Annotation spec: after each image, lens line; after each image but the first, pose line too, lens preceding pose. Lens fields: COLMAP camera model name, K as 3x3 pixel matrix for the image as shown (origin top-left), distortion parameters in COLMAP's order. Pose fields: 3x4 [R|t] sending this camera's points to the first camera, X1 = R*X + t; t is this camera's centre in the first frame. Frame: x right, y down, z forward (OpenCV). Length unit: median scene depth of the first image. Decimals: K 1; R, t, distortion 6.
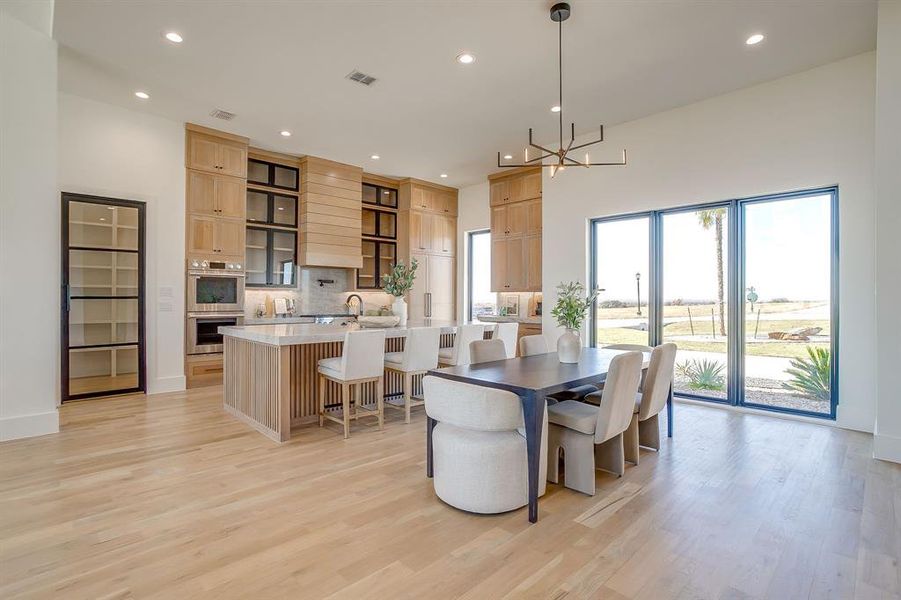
lens RADIAL K [[440.1, 0, 443.7], [0, 440.1, 296.3], [0, 0, 1]] dist [-0.050234, 0.028222]
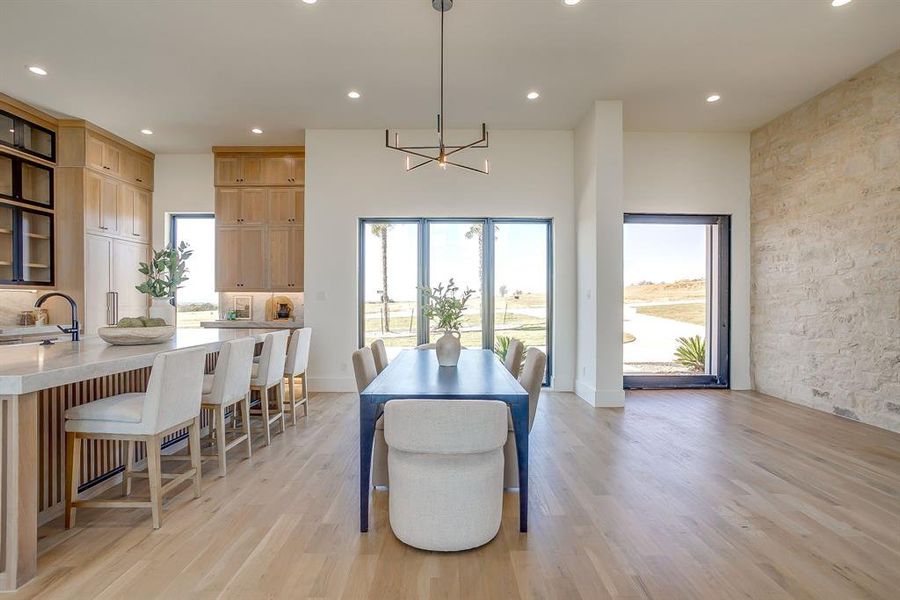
lens RADIAL K [[439.6, 0, 455.5], [0, 439.6, 302.4], [0, 0, 1]] dist [-0.050234, 0.028222]
pose [[0.684053, -0.004874, 0.729416, -0.240520], [-0.003220, 0.999948, 0.009702, 0.001341], [-0.729426, -0.008986, 0.684001, 0.184566]]
